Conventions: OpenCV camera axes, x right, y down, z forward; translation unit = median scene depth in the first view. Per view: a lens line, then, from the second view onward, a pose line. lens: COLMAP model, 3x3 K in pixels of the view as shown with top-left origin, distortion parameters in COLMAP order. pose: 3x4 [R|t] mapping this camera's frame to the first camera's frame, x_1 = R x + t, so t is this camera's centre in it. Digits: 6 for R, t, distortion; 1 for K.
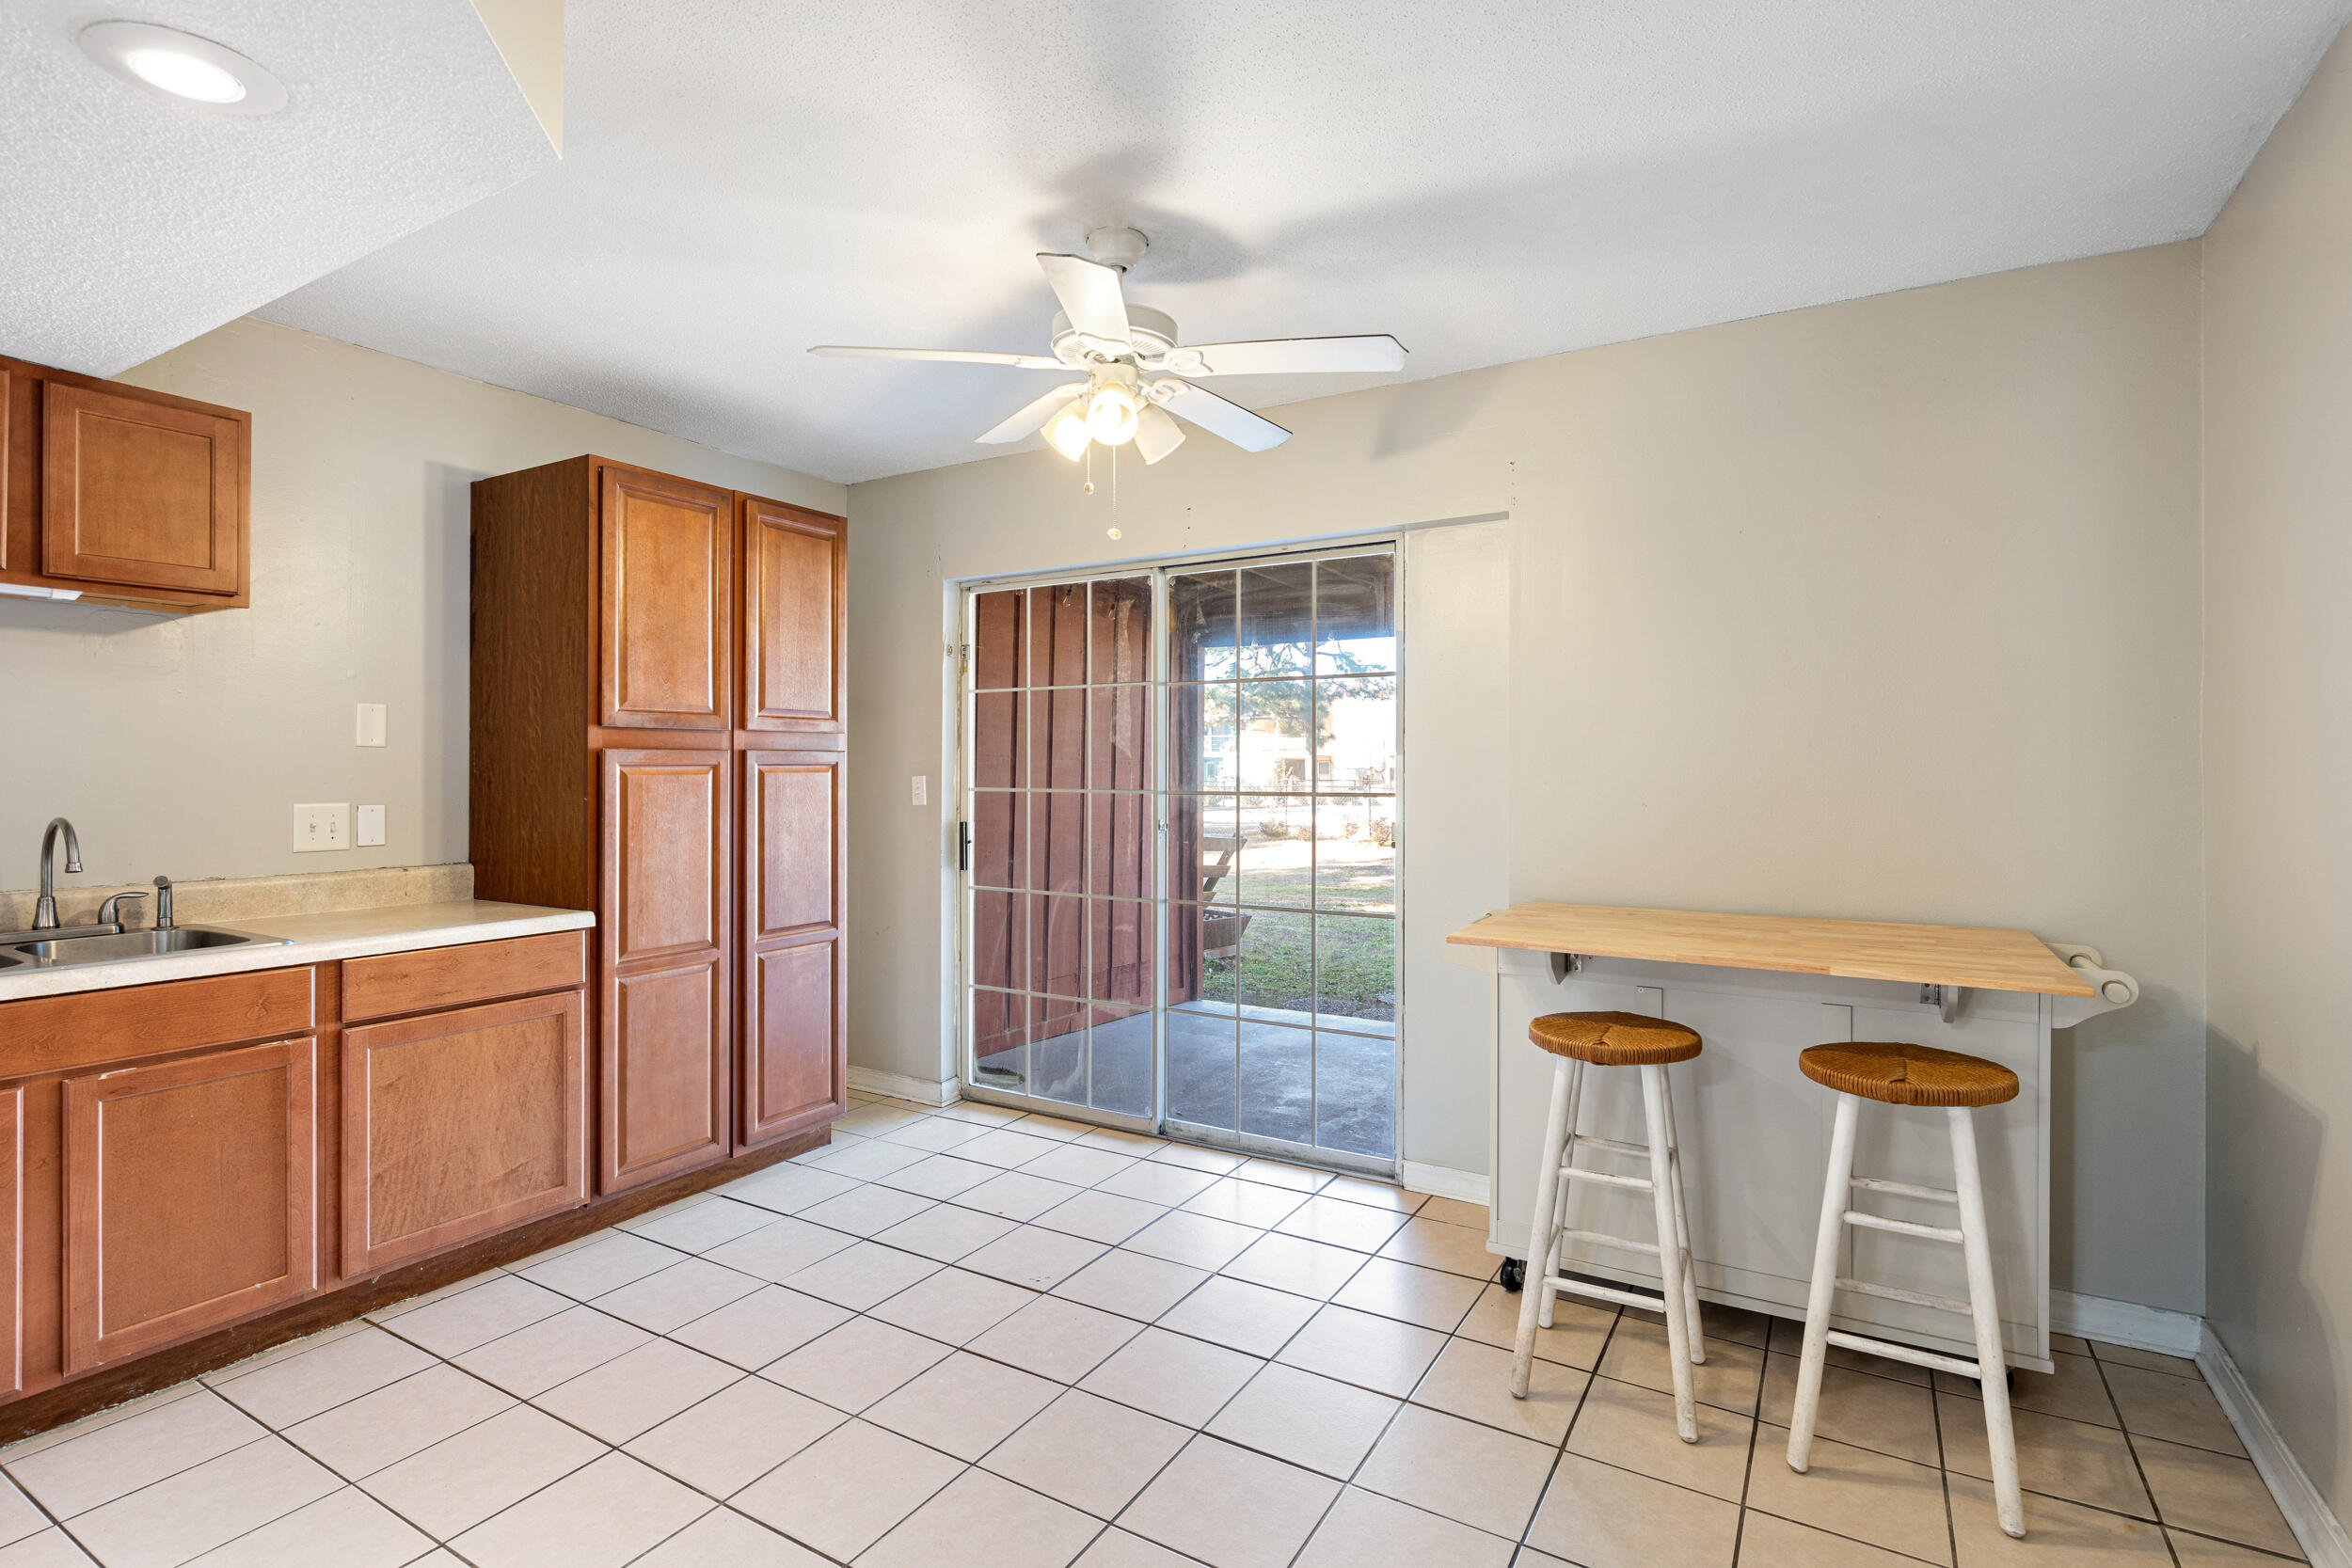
lens RADIAL K [[1085.4, 0, 1235.3], [0, 1085.4, 770.3], [0, 0, 1]] dist [-0.008111, 0.004231]
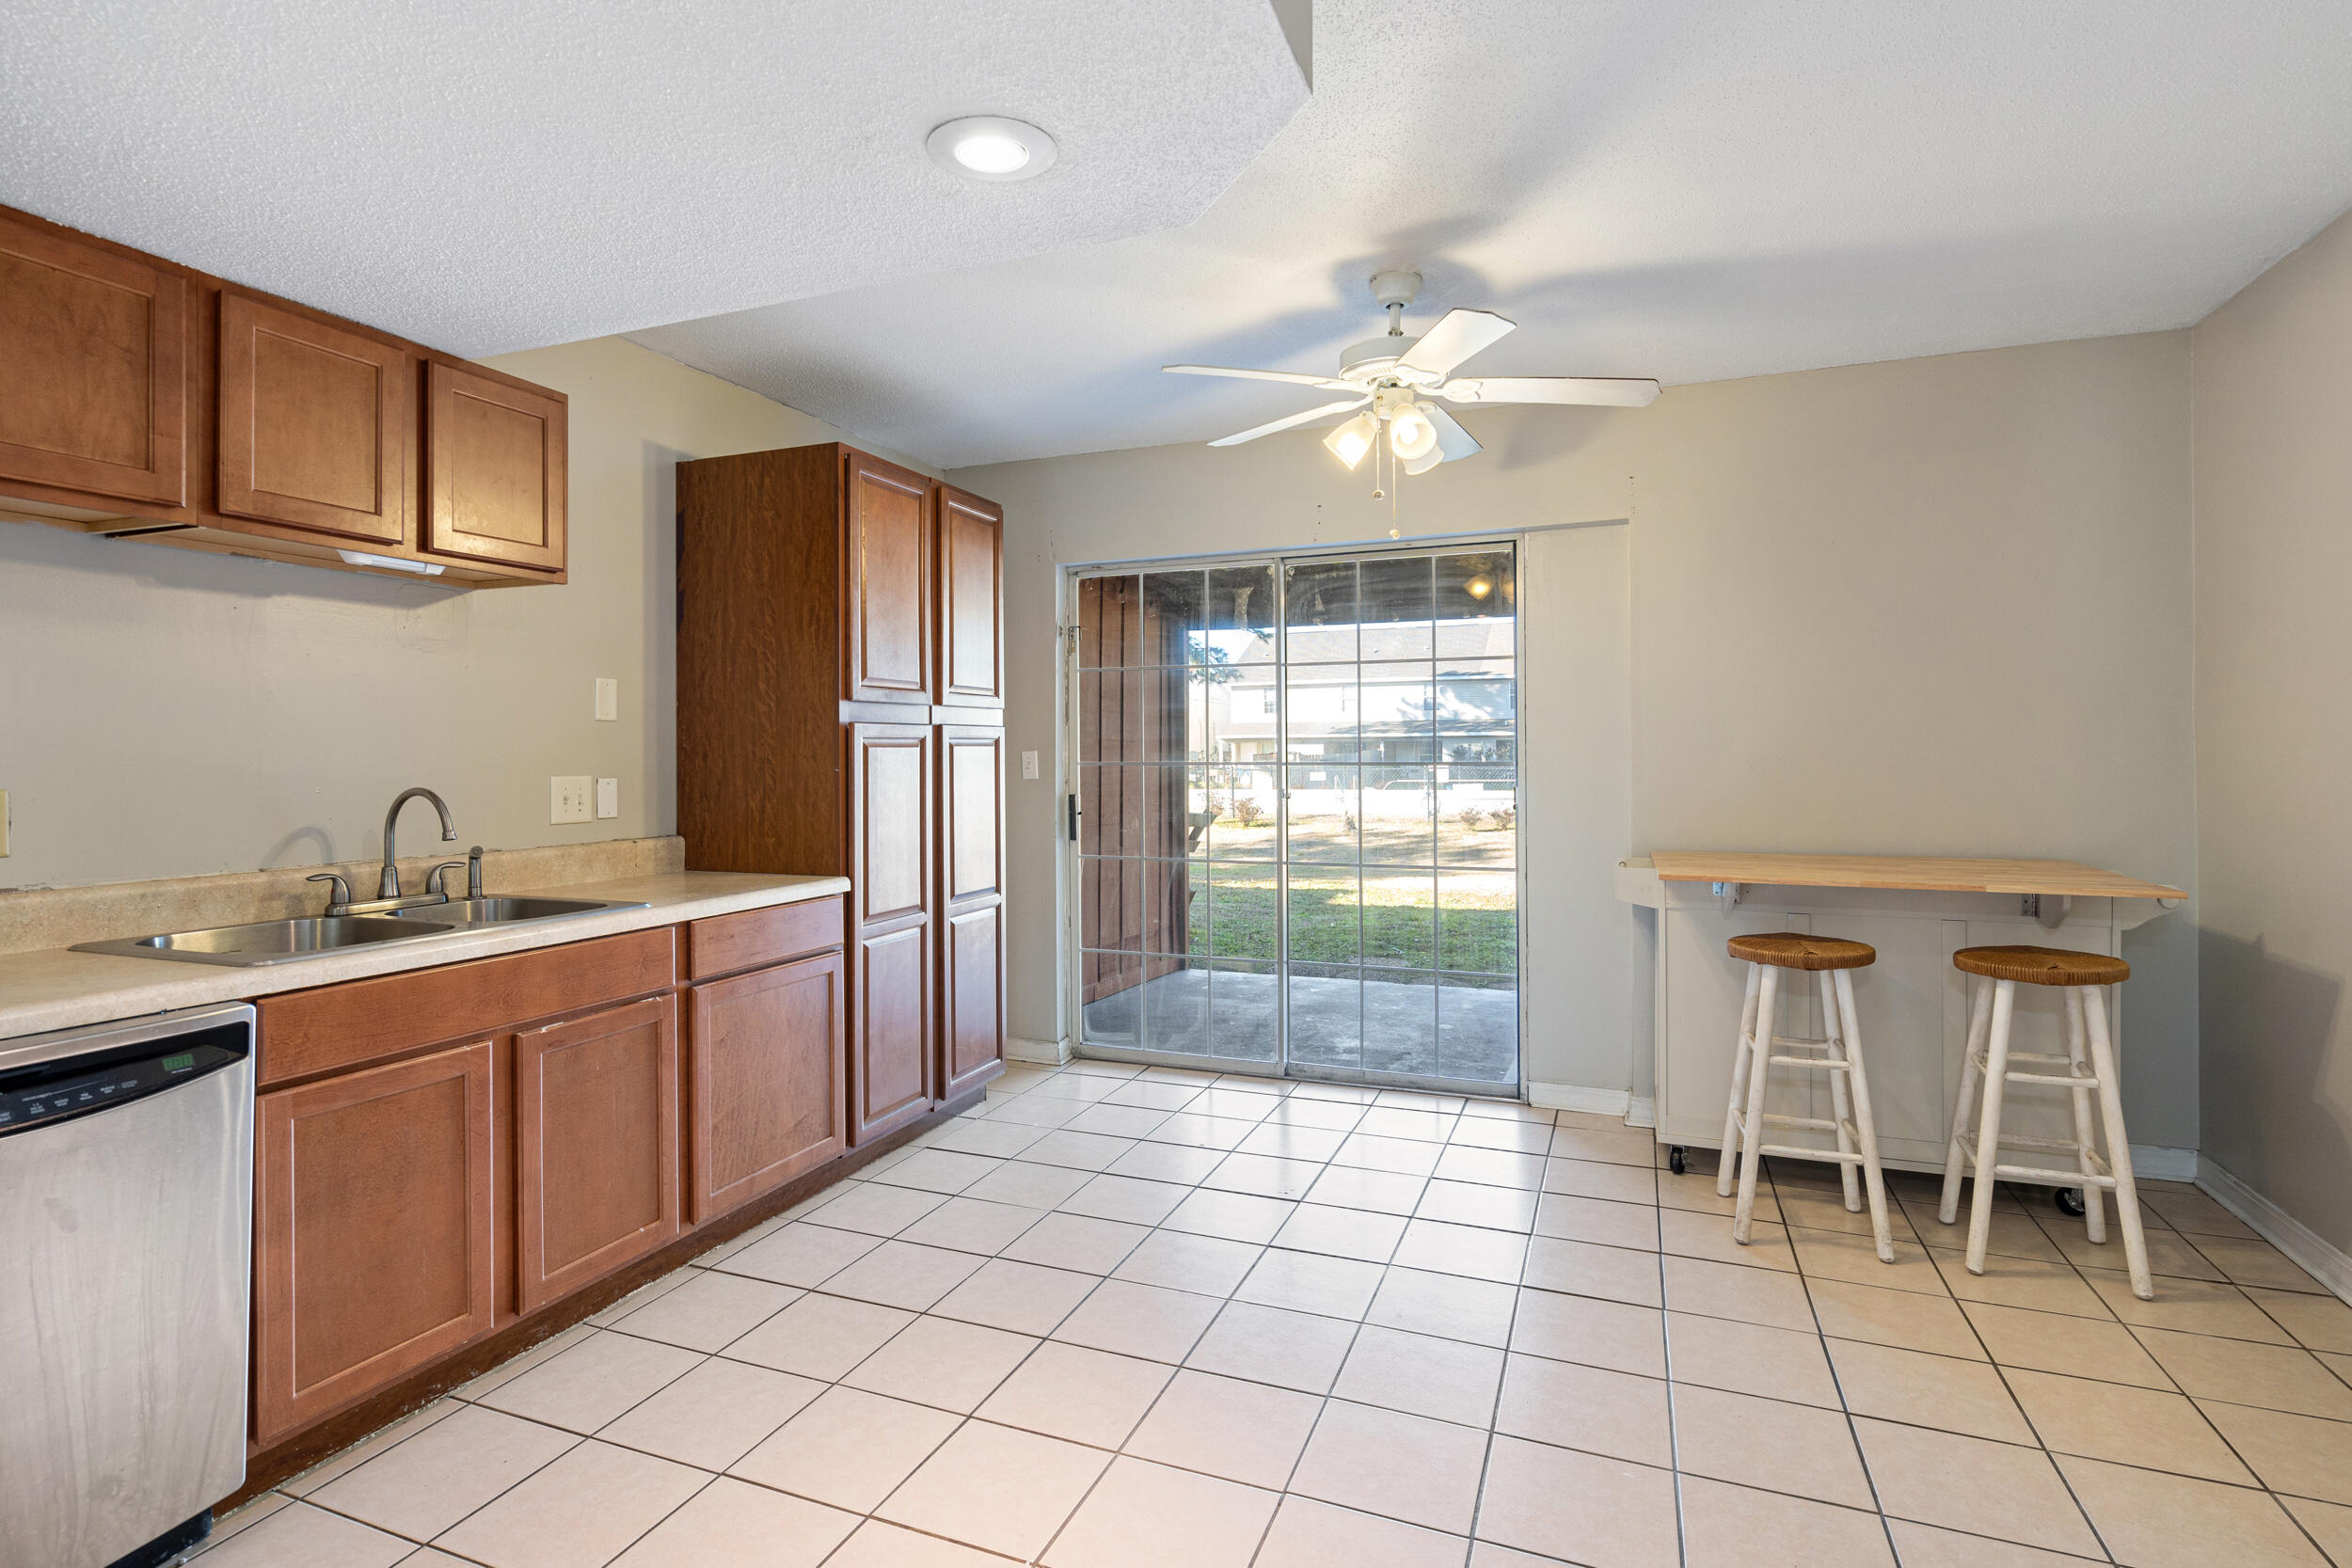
lens RADIAL K [[1085.4, 0, 1232.3], [0, 1085.4, 756.2], [0, 0, 1]] dist [-0.008111, 0.004231]
pose [[0.988282, -0.007014, 0.152480, -0.463307], [0.006817, 0.999975, 0.001815, 0.016727], [-0.152489, -0.000754, 0.988305, -0.119706]]
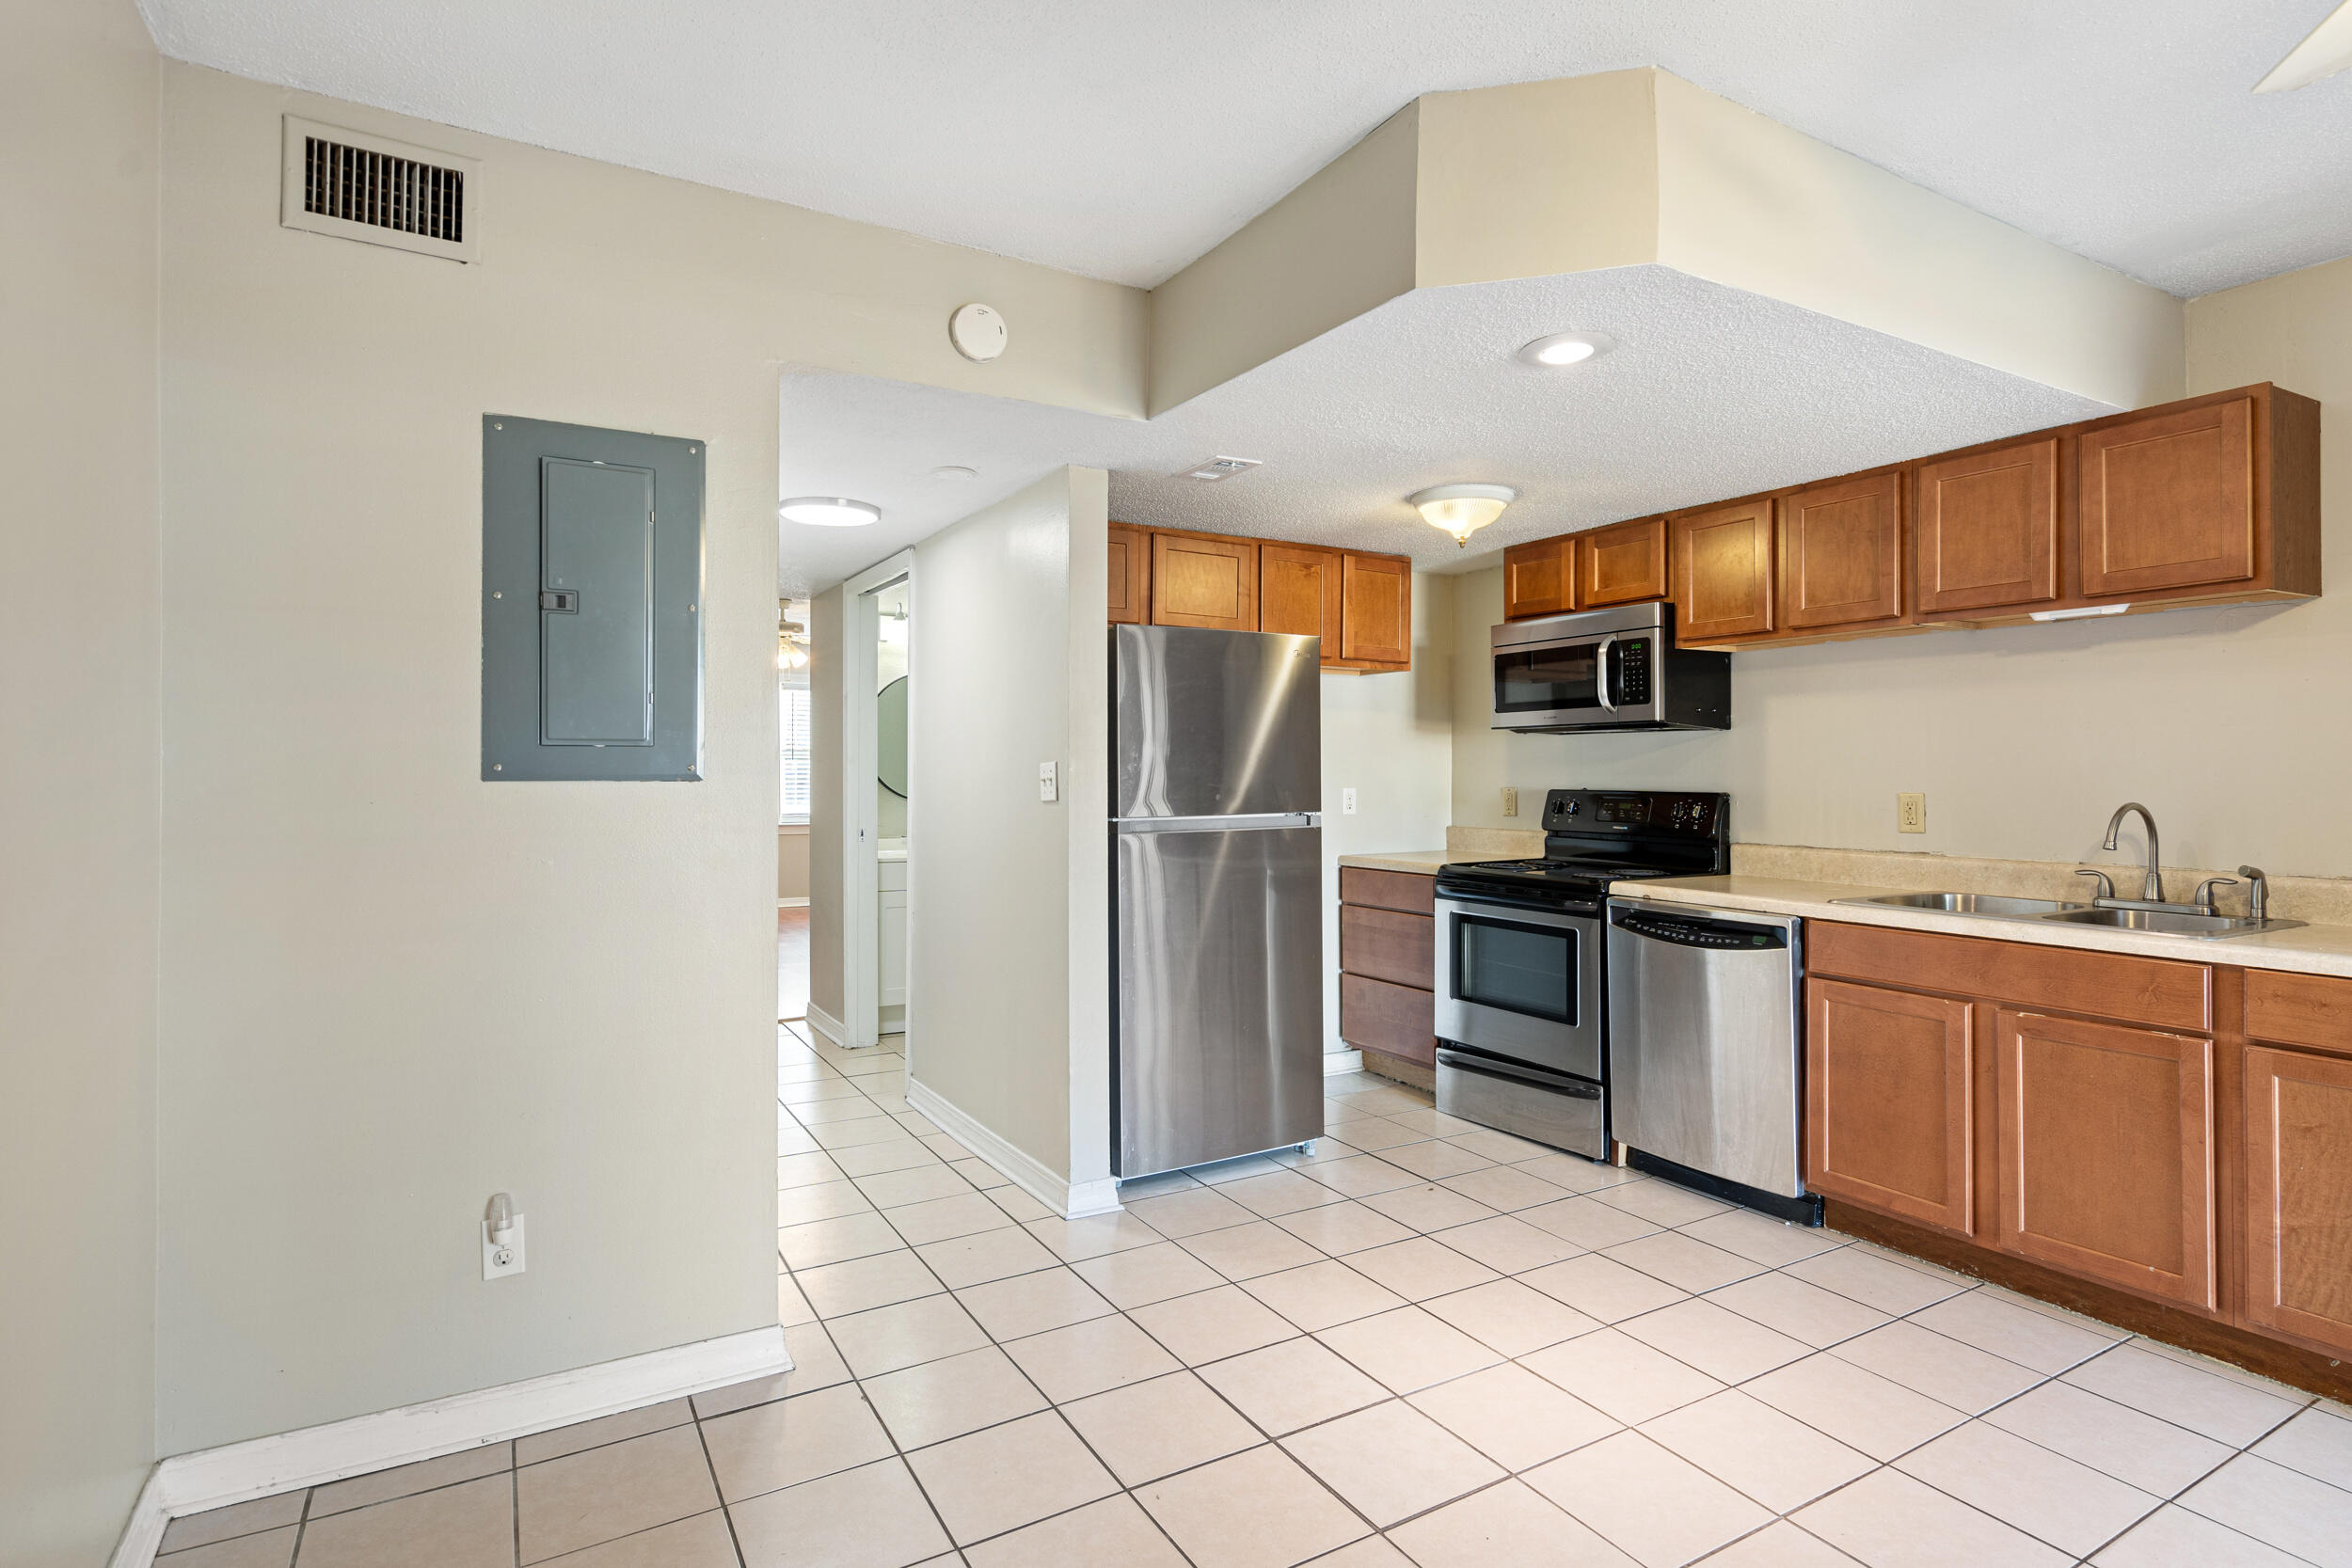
lens RADIAL K [[1201.1, 0, 1157.1], [0, 1201.1, 770.9], [0, 0, 1]] dist [0.008110, 0.002679]
pose [[-0.502163, -0.002028, -0.864770, 0.511521], [-0.000734, 0.999998, -0.001919, 0.012694], [0.864772, -0.000329, -0.502164, 0.718065]]
